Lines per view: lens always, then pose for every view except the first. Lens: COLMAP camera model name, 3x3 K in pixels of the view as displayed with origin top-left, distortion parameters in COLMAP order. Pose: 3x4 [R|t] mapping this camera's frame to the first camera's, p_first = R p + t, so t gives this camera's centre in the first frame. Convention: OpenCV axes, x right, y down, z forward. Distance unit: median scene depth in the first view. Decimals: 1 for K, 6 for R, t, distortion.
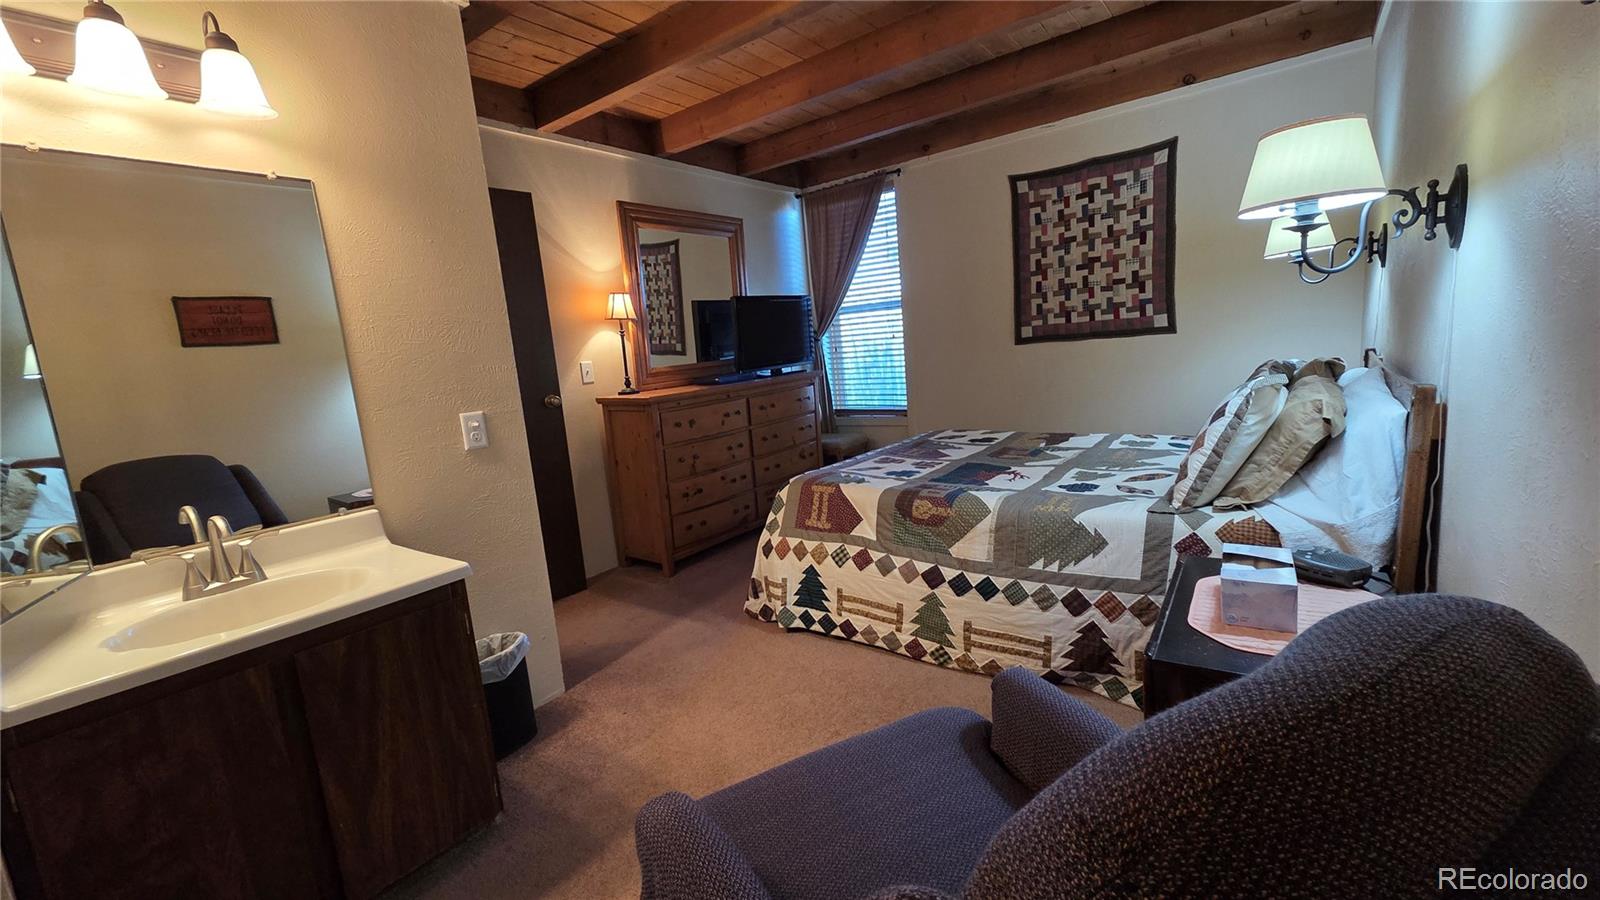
lens RADIAL K [[647.6, 0, 809.9], [0, 647.6, 450.4], [0, 0, 1]] dist [0.003946, 0.000222]
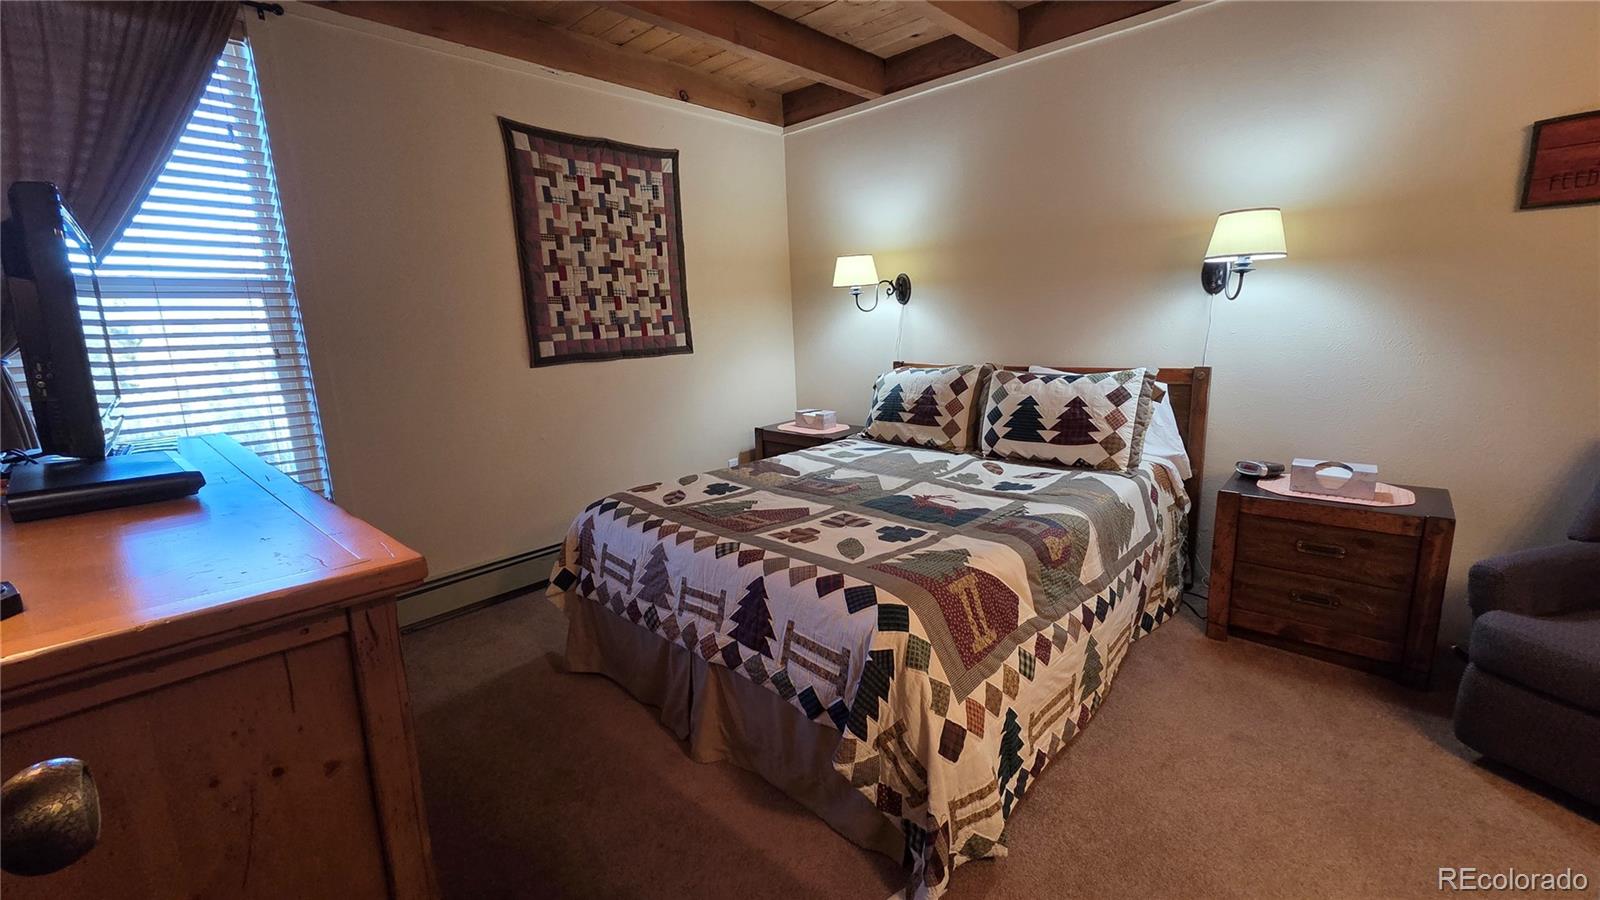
lens RADIAL K [[647.6, 0, 809.8], [0, 647.6, 448.8], [0, 0, 1]] dist [0.003946, 0.000222]
pose [[0.121843, -0.120530, 0.985204, -0.375101], [0.189736, 0.977123, 0.096076, -0.095726], [-0.974246, 0.175222, 0.141925, 0.683467]]
